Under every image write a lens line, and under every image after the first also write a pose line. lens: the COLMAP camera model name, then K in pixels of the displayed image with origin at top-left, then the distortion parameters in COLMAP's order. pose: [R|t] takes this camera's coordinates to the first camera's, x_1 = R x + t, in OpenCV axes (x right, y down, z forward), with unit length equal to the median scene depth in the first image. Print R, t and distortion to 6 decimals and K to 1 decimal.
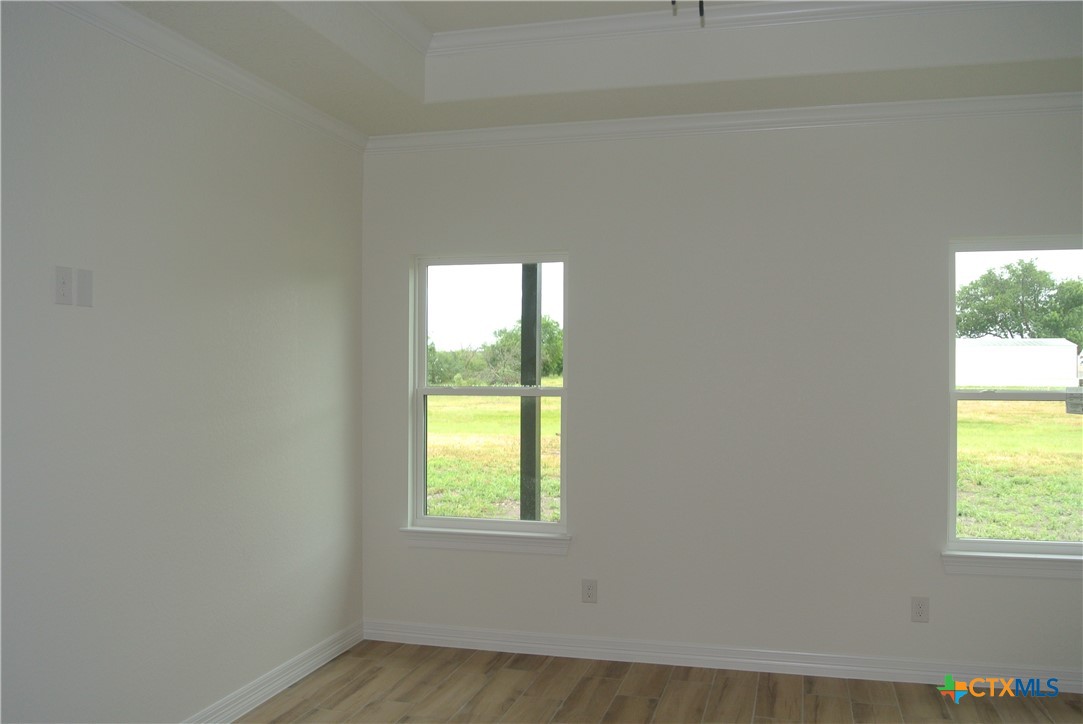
lens RADIAL K [[950.4, 0, 541.5], [0, 950.4, 362.0], [0, 0, 1]] dist [-0.000190, 0.004453]
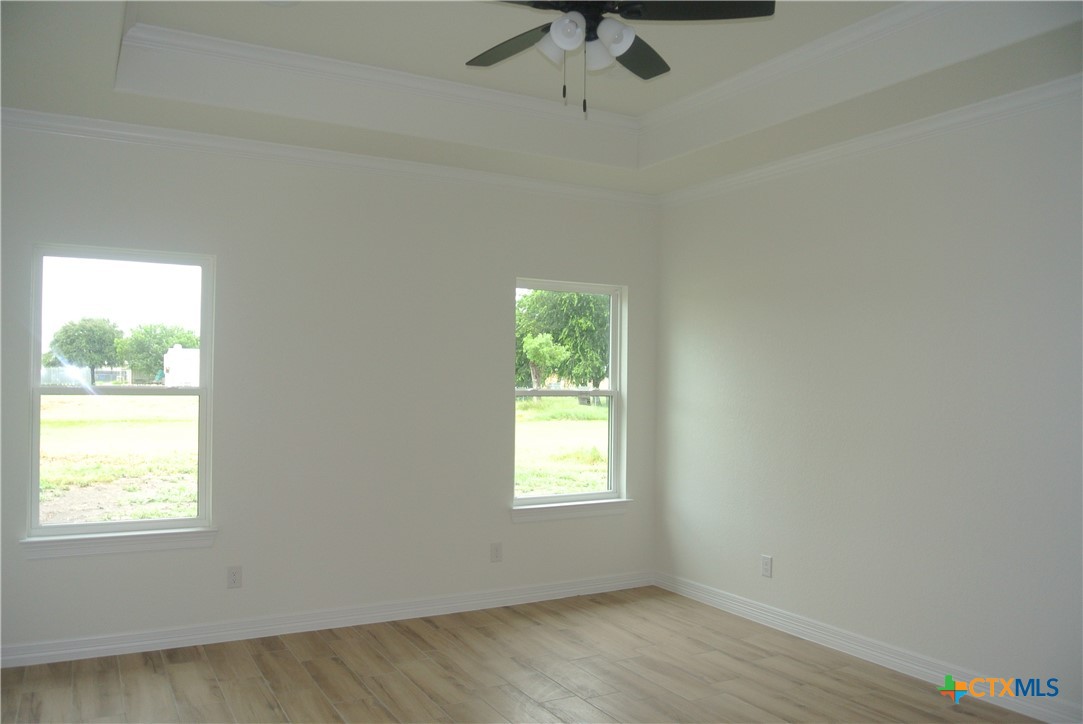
lens RADIAL K [[859.2, 0, 541.5], [0, 859.2, 362.0], [0, 0, 1]] dist [-0.061858, 0.096913]
pose [[0.734742, 0.018859, 0.678085, -0.379259], [-0.020516, 0.999774, -0.005576, -0.003194], [-0.678037, -0.009815, 0.734962, 0.068940]]
